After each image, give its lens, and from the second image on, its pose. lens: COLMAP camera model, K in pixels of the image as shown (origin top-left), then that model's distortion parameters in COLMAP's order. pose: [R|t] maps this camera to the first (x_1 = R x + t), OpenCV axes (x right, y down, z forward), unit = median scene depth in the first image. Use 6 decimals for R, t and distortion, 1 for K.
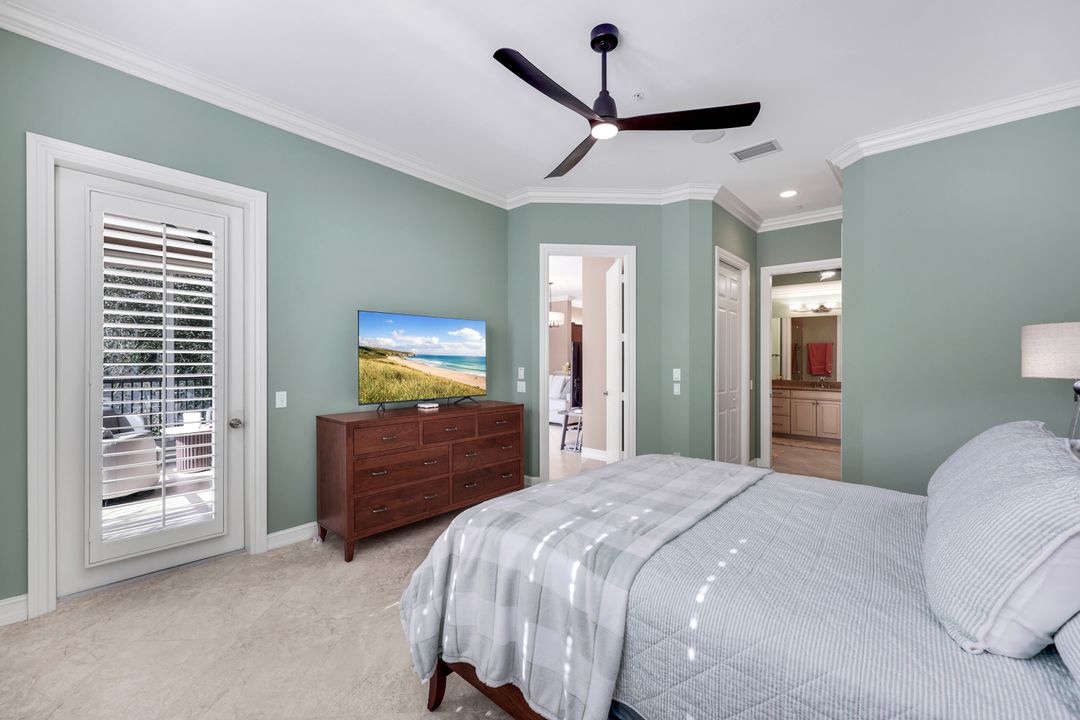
lens RADIAL K [[440.2, 0, 537.9], [0, 440.2, 355.8], [0, 0, 1]] dist [-0.003723, -0.000572]
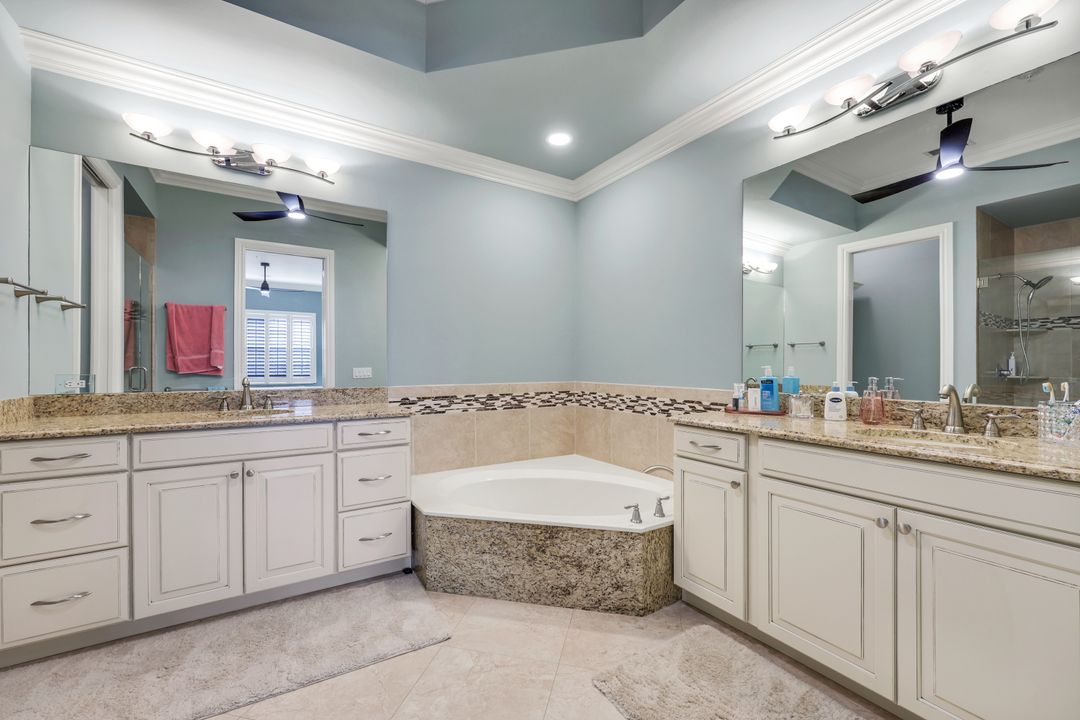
lens RADIAL K [[440.2, 0, 533.2], [0, 440.2, 361.8], [0, 0, 1]] dist [-0.003723, -0.000572]
pose [[0.278767, -0.002578, 0.960355, 0.351174], [-0.002392, 0.999991, 0.003379, 0.032016], [-0.960356, -0.003239, 0.278759, 0.624159]]
